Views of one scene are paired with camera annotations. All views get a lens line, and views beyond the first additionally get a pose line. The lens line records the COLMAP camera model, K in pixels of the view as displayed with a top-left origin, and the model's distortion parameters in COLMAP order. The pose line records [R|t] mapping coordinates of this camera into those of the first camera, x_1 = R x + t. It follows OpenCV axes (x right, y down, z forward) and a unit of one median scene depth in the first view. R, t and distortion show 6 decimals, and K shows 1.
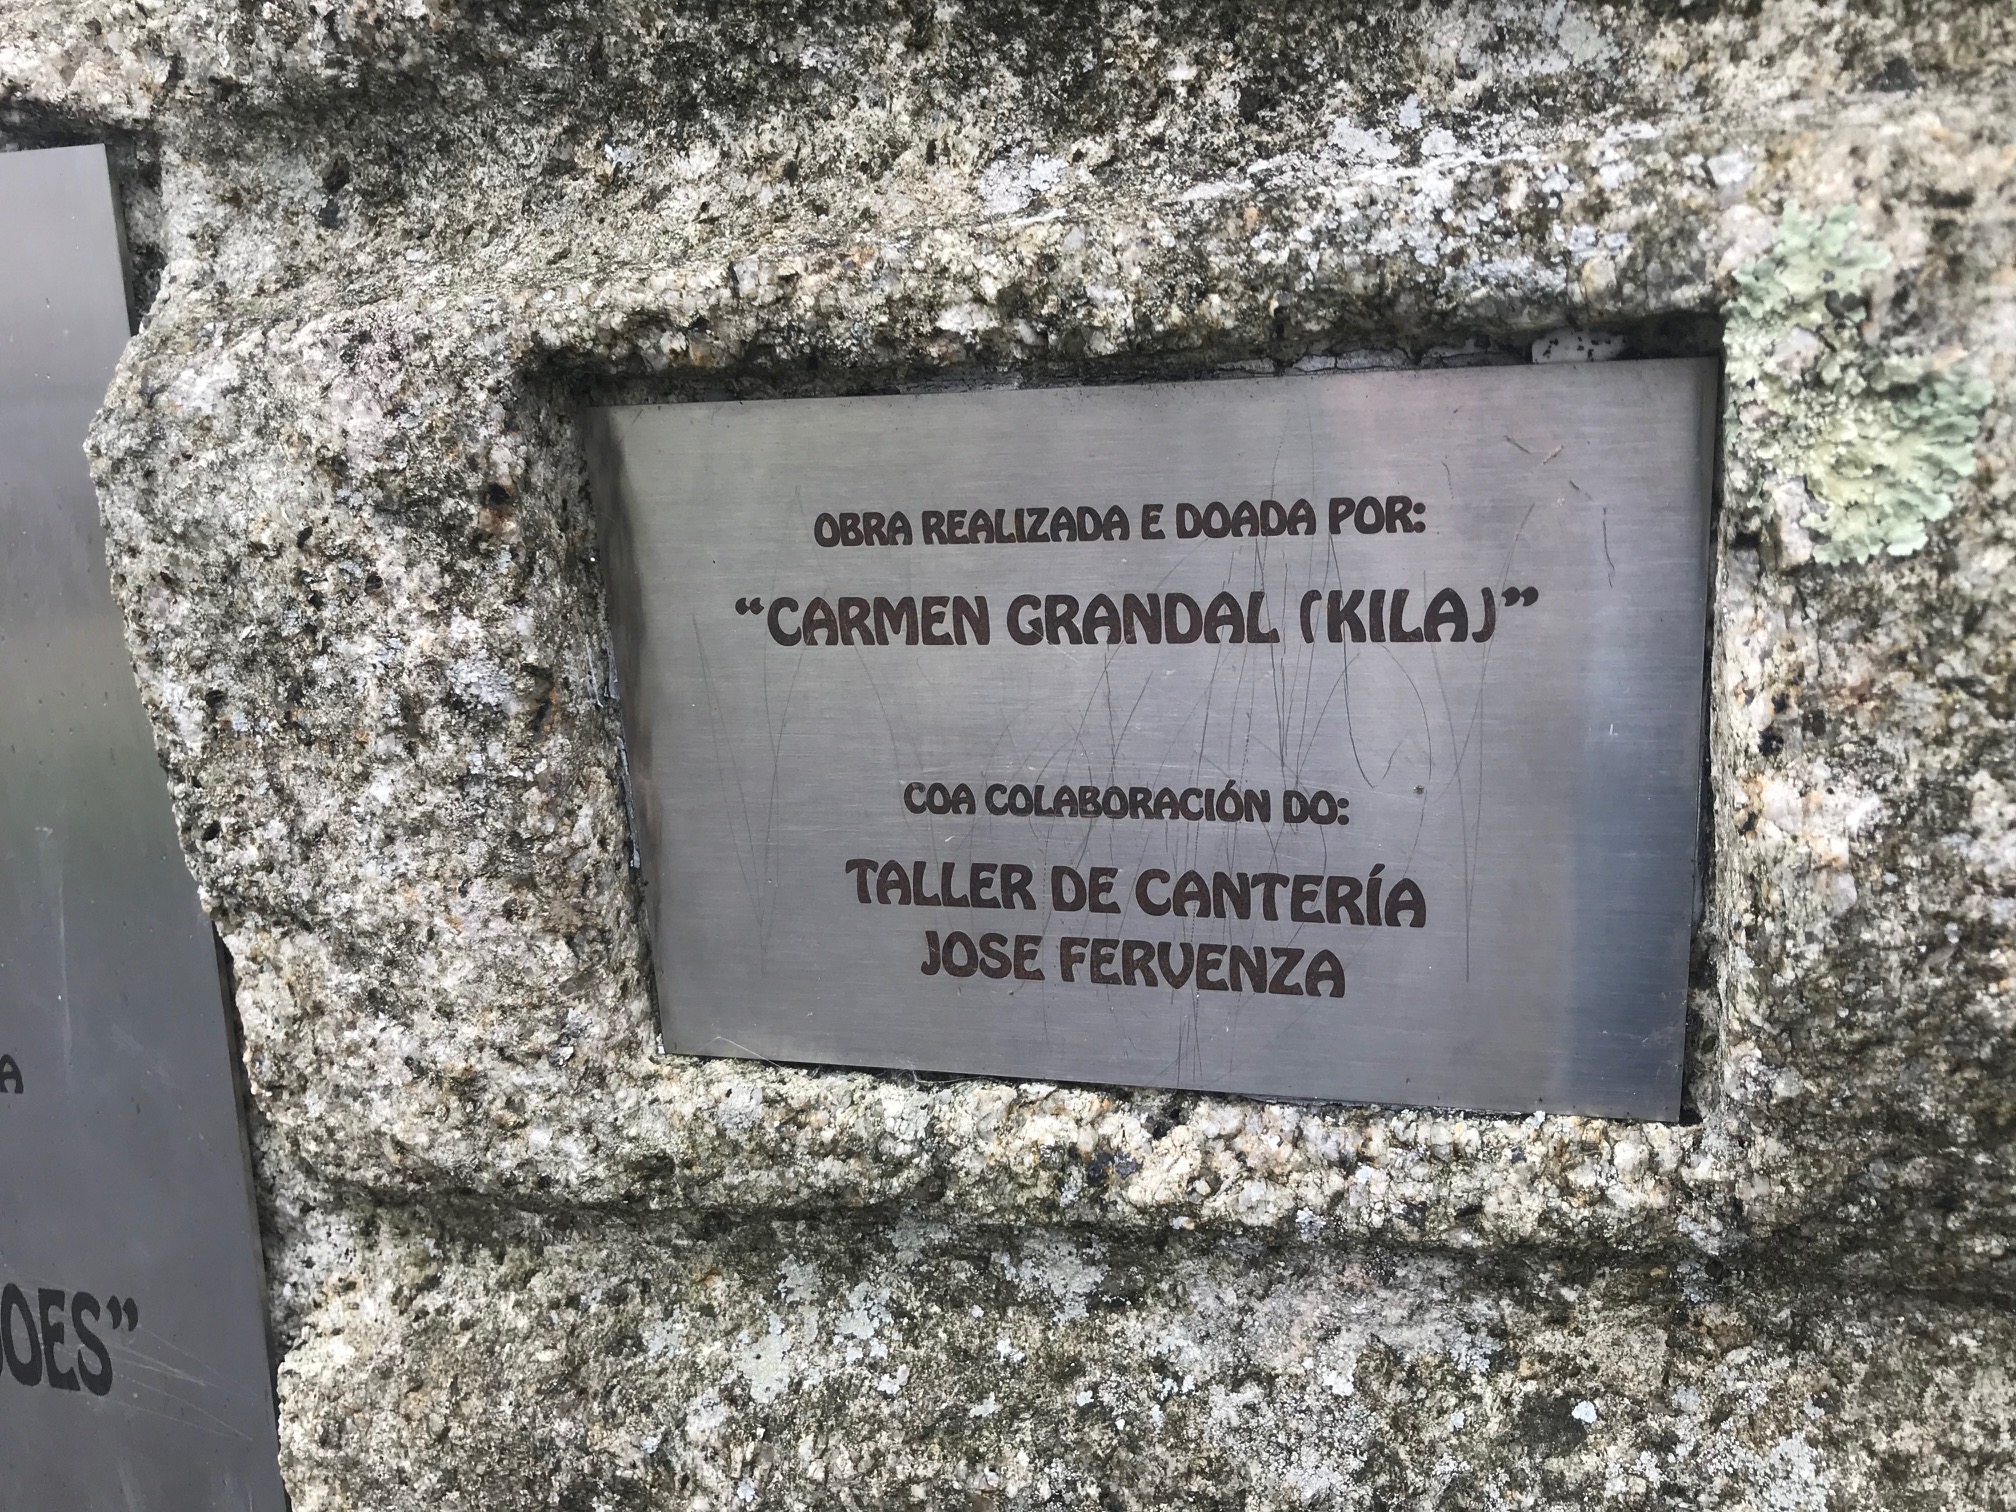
lens RADIAL K [[1660.6, 0, 1008.2], [0, 1660.6, 748.6], [0, 0, 1]] dist [0.051148, -0.079874]
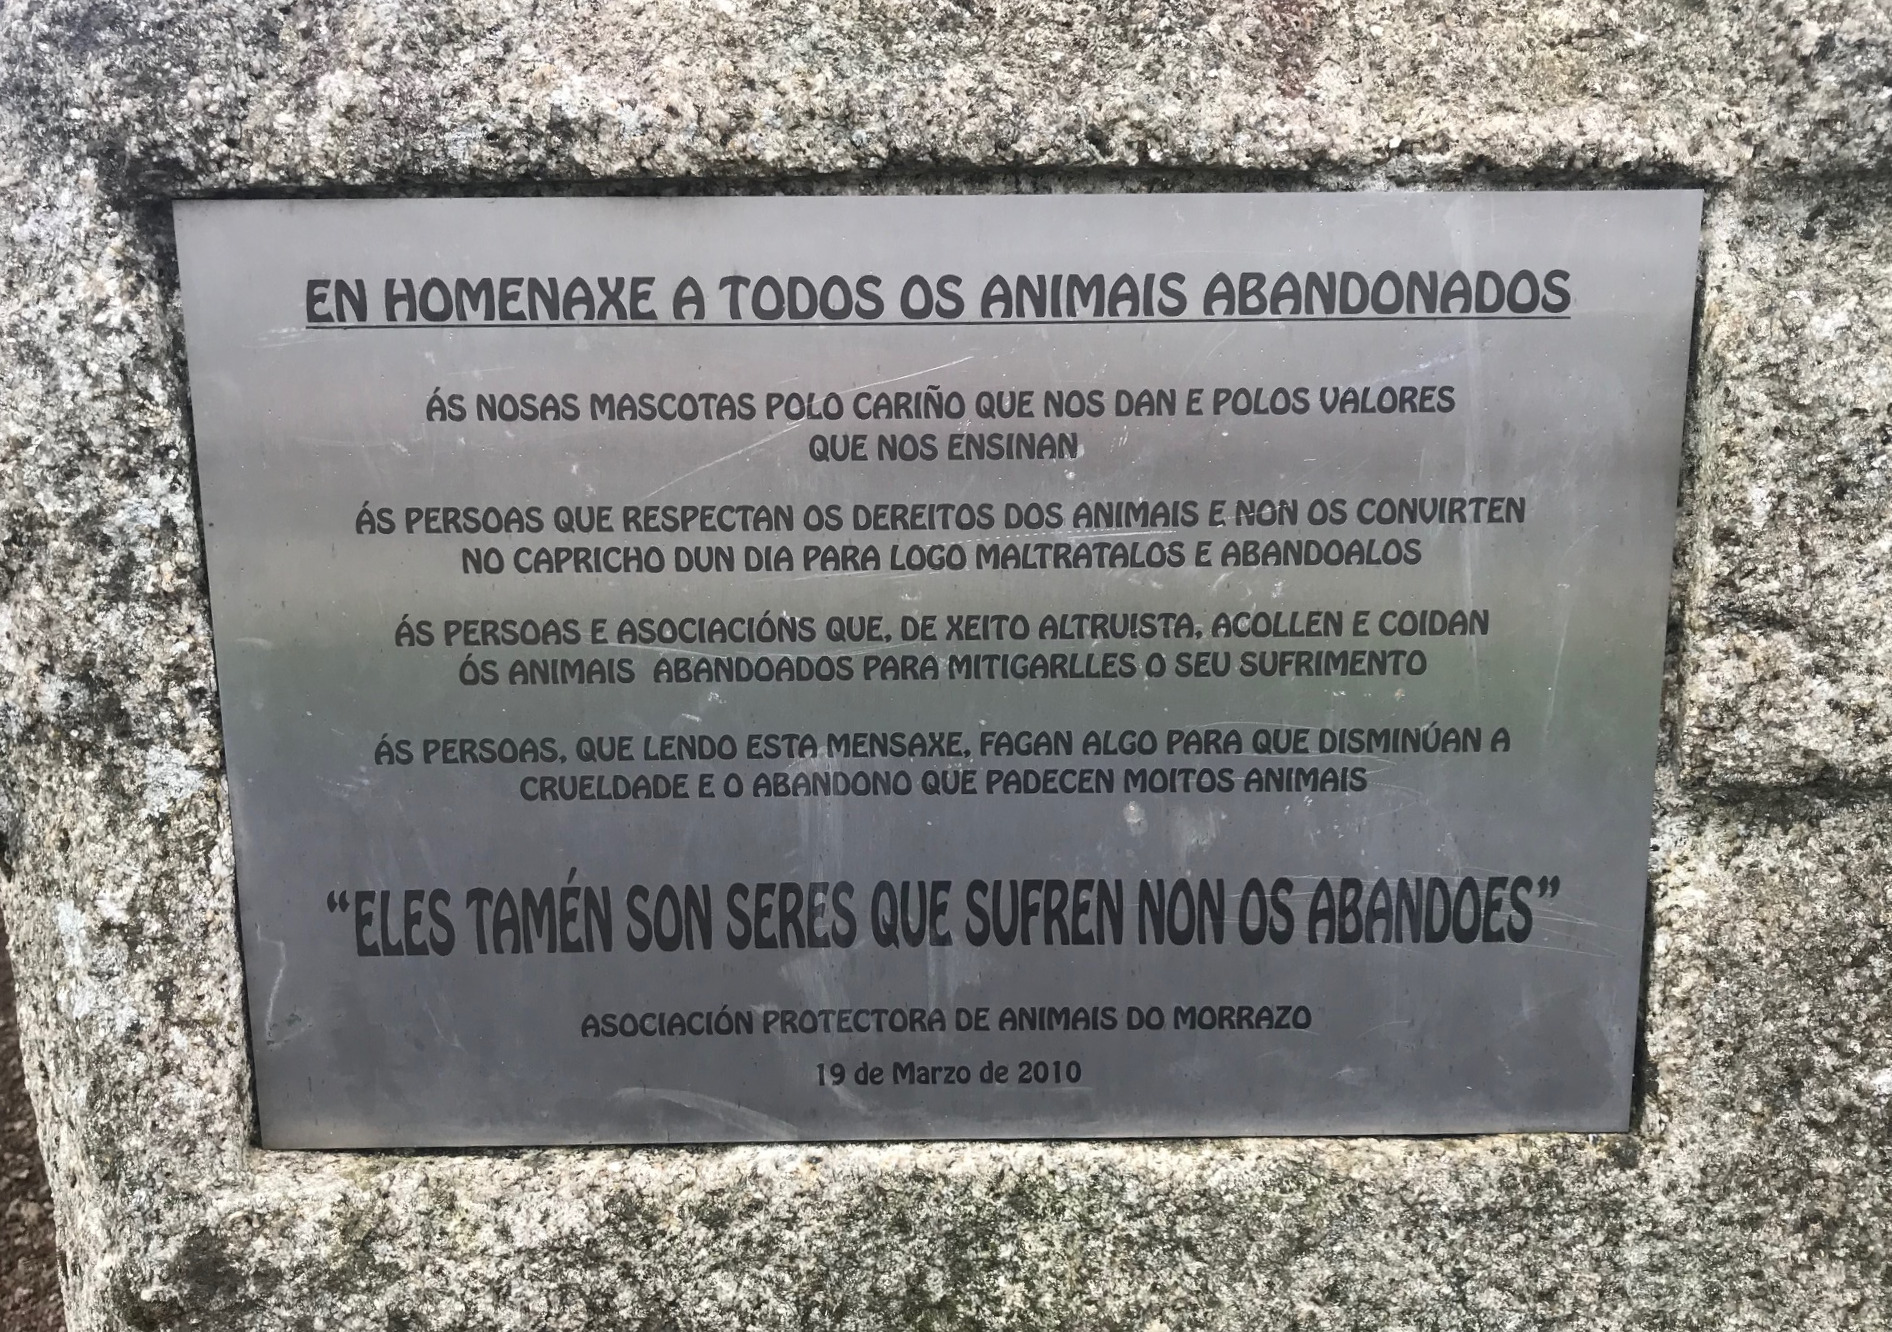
lens RADIAL K [[1630.6, 0, 933.7], [0, 1630.6, 667.8], [0, 0, 1]] dist [0.014603, 0.000406]
pose [[0.970690, -0.025459, 0.238984, -1.774245], [0.029791, 0.999450, -0.014532, 0.152270], [-0.238483, 0.021226, 0.970915, -0.497981]]
